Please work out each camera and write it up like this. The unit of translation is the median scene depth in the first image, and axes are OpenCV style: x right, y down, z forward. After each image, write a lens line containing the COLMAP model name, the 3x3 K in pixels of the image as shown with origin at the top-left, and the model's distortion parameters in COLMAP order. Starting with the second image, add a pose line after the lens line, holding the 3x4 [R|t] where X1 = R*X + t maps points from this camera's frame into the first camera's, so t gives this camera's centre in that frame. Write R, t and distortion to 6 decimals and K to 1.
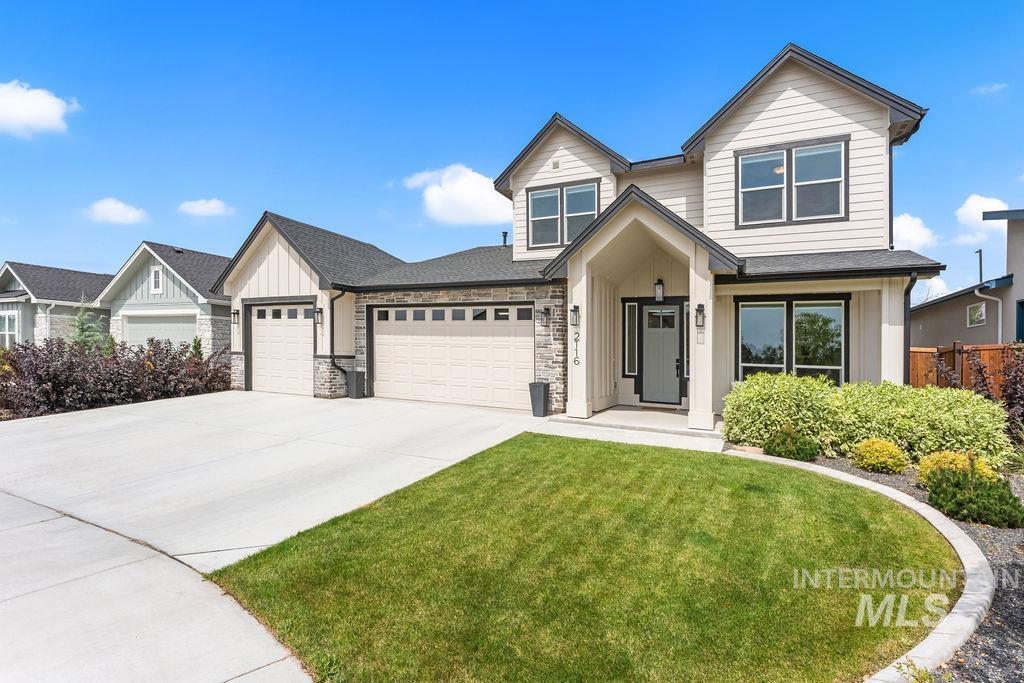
lens RADIAL K [[475.1, 0, 511.8], [0, 475.1, 337.7], [0, 0, 1]] dist [-0.001823, 0.000496]
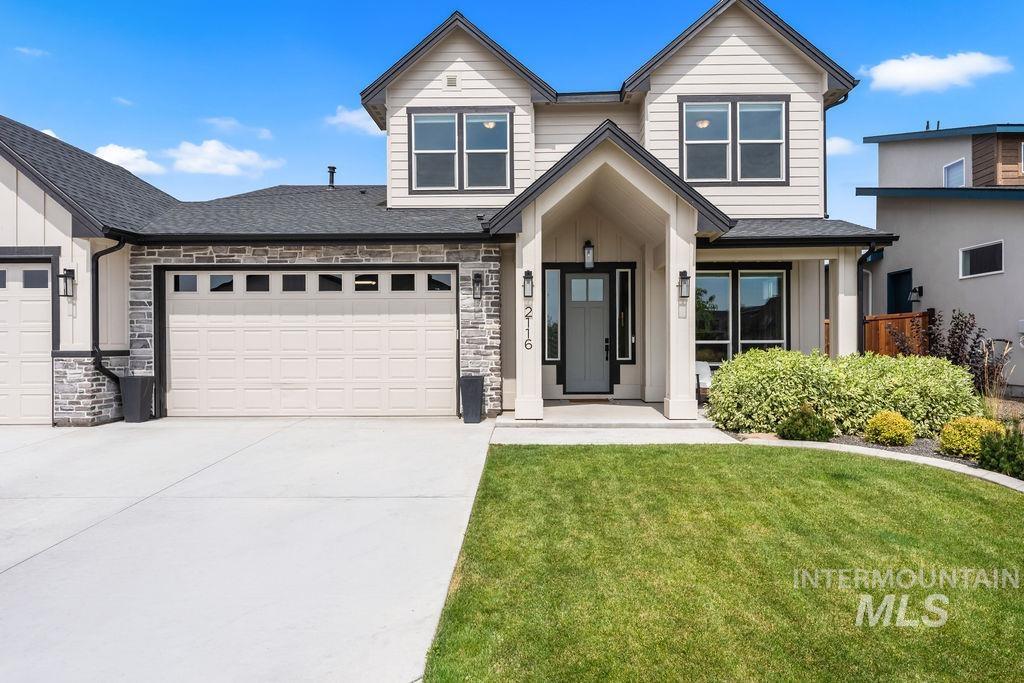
lens RADIAL K [[615.4, 0, 511.0], [0, 615.4, 314.0], [0, 0, 1]] dist [0.000916, 0.002116]
pose [[0.902309, -0.014542, 0.430845, -0.310319], [0.016916, 0.999856, -0.001679, 0.001943], [-0.430758, 0.008804, 0.902425, 0.126685]]
